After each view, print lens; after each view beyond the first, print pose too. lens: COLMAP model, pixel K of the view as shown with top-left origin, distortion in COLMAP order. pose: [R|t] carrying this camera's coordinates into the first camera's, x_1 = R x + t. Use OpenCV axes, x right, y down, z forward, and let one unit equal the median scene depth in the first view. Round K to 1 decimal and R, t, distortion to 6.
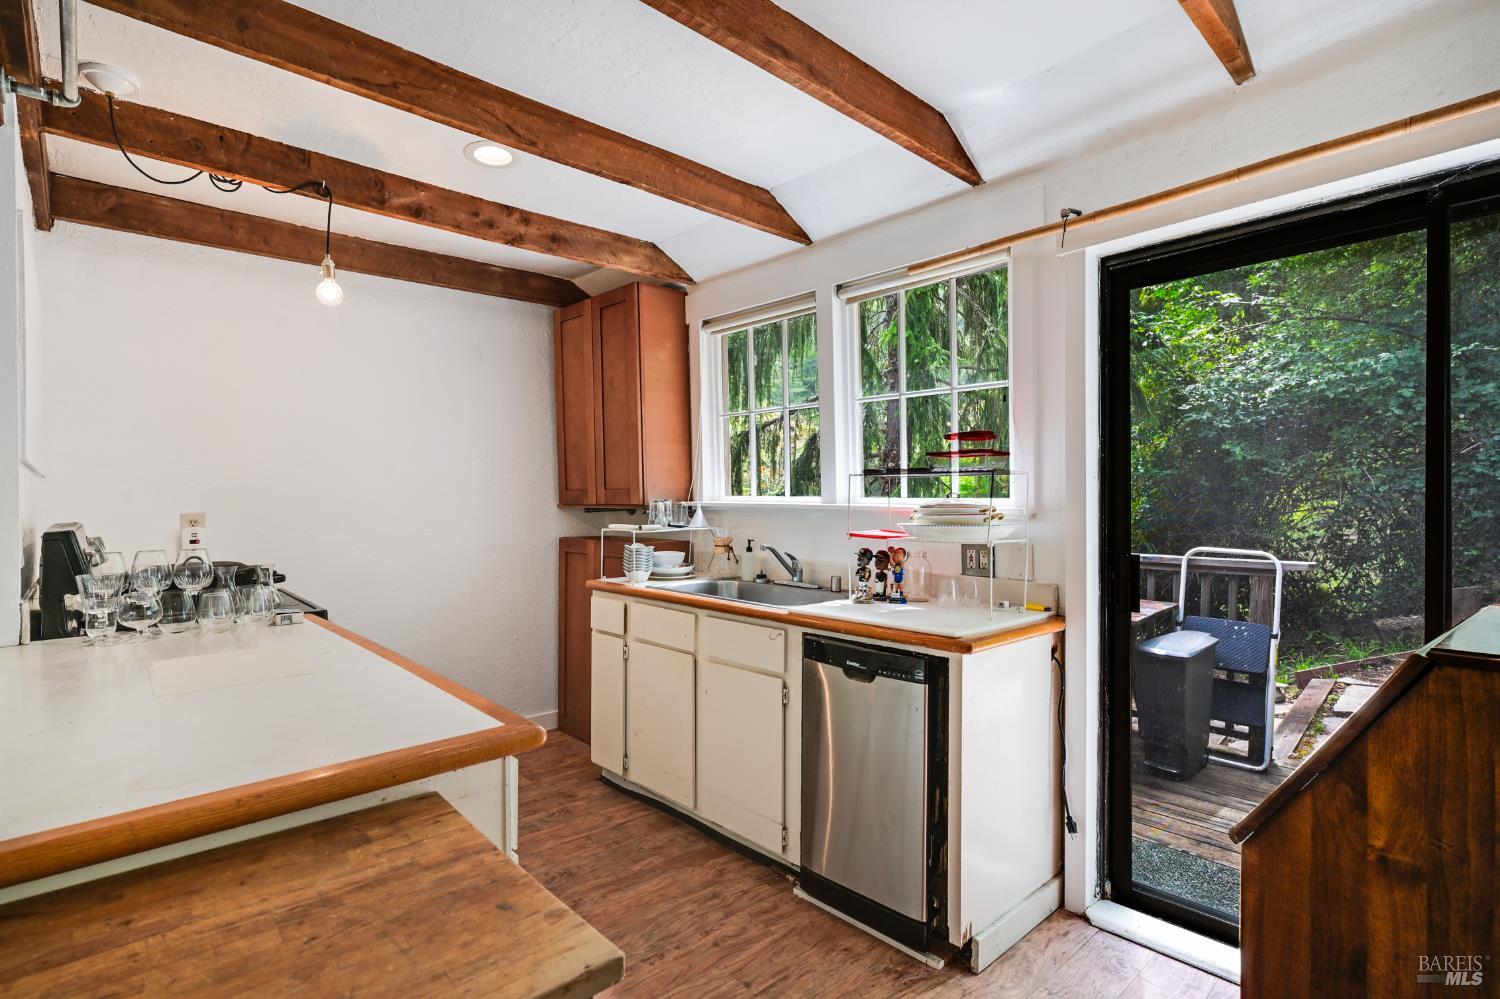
lens RADIAL K [[729.1, 0, 774.9], [0, 729.1, 479.5], [0, 0, 1]] dist [-0.004468, -0.000849]
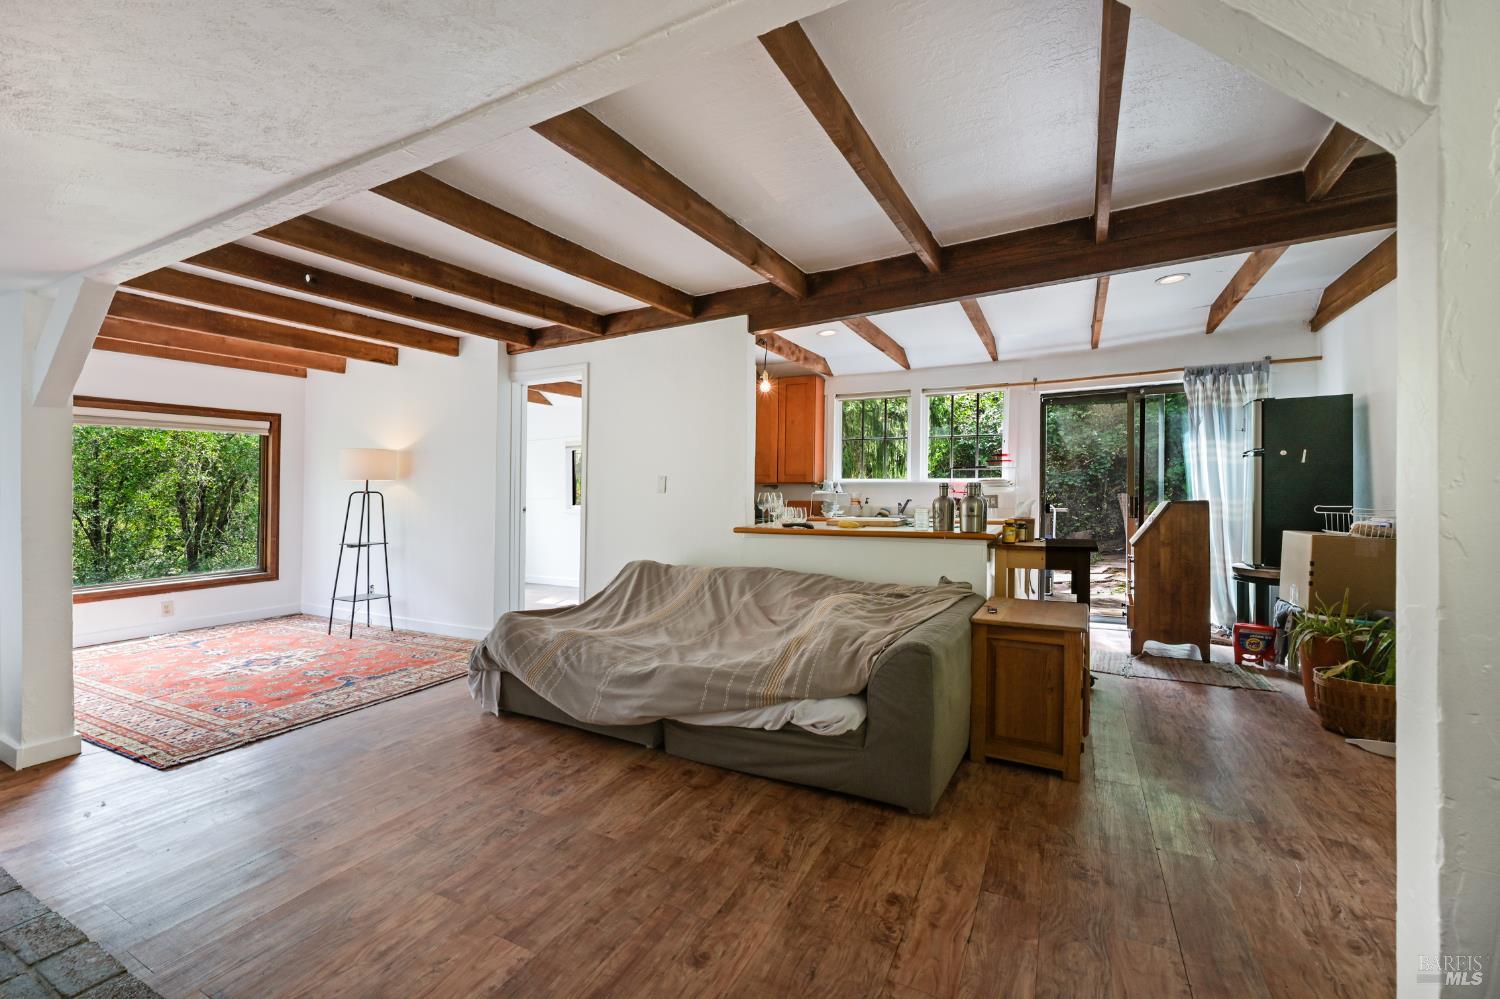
lens RADIAL K [[604.6, 0, 740.2], [0, 604.6, 488.7], [0, 0, 1]] dist [0.001041, 0.000168]
pose [[0.954724, 0.007555, 0.297396, -1.222907], [-0.012778, 0.999796, 0.015620, 0.039640], [-0.297218, -0.018713, 0.954626, -0.814512]]
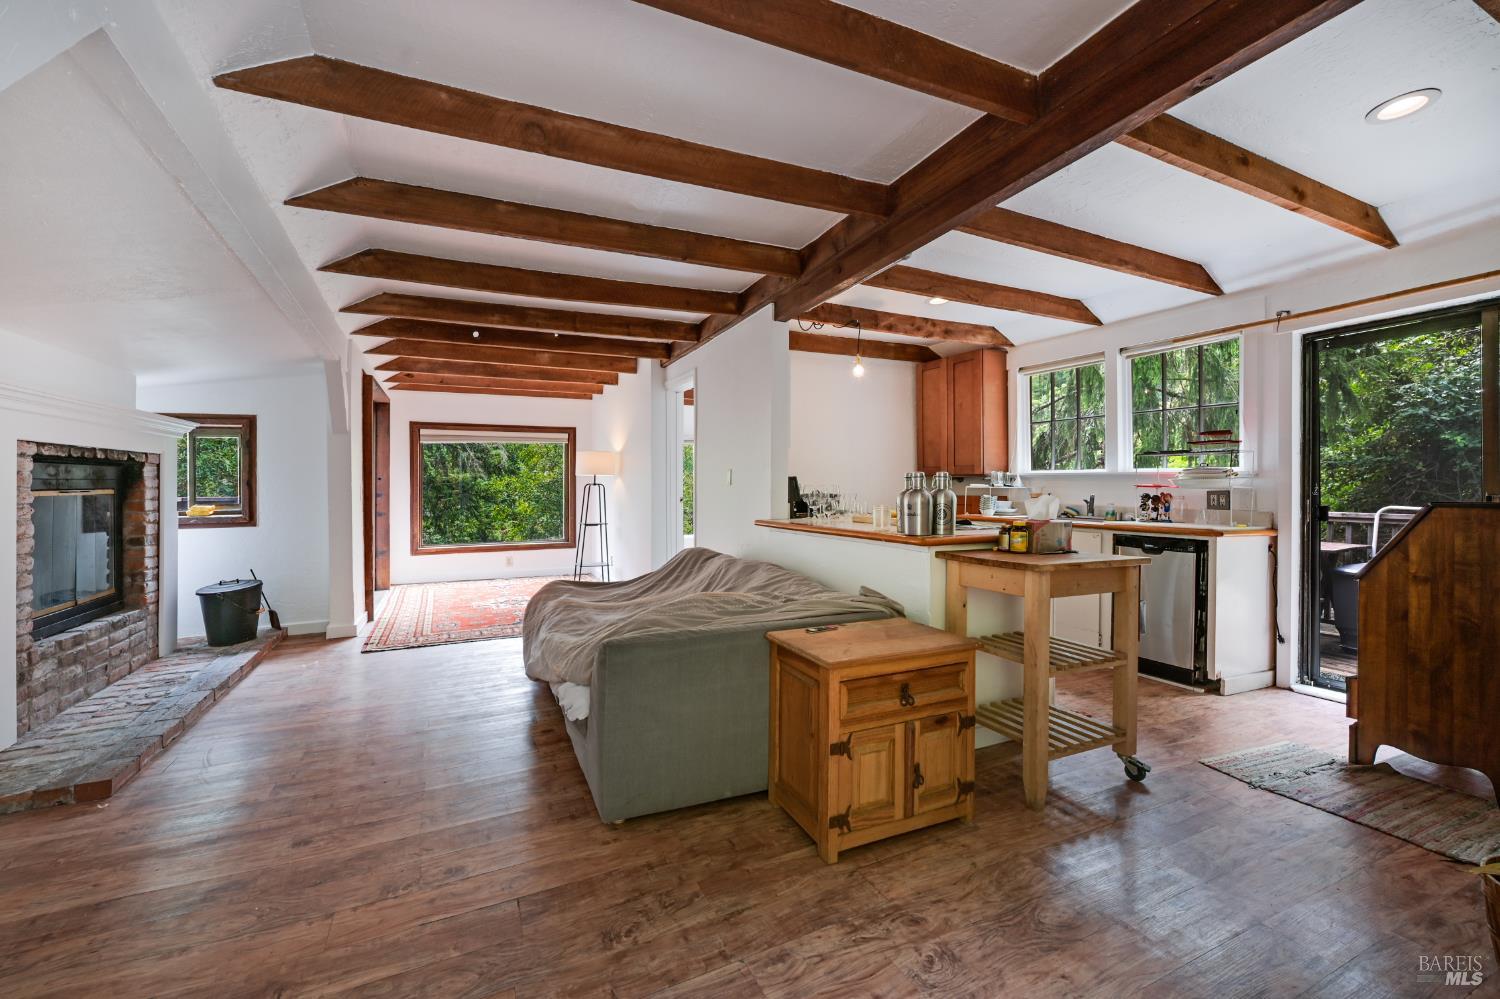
lens RADIAL K [[604.6, 0, 754.9], [0, 604.6, 474.3], [0, 0, 1]] dist [0.001041, 0.000168]
pose [[0.946554, 0.004270, -0.322518, -0.321804], [-0.002886, 0.999984, 0.004768, 0.040436], [0.322533, -0.003582, 0.946551, -0.782919]]
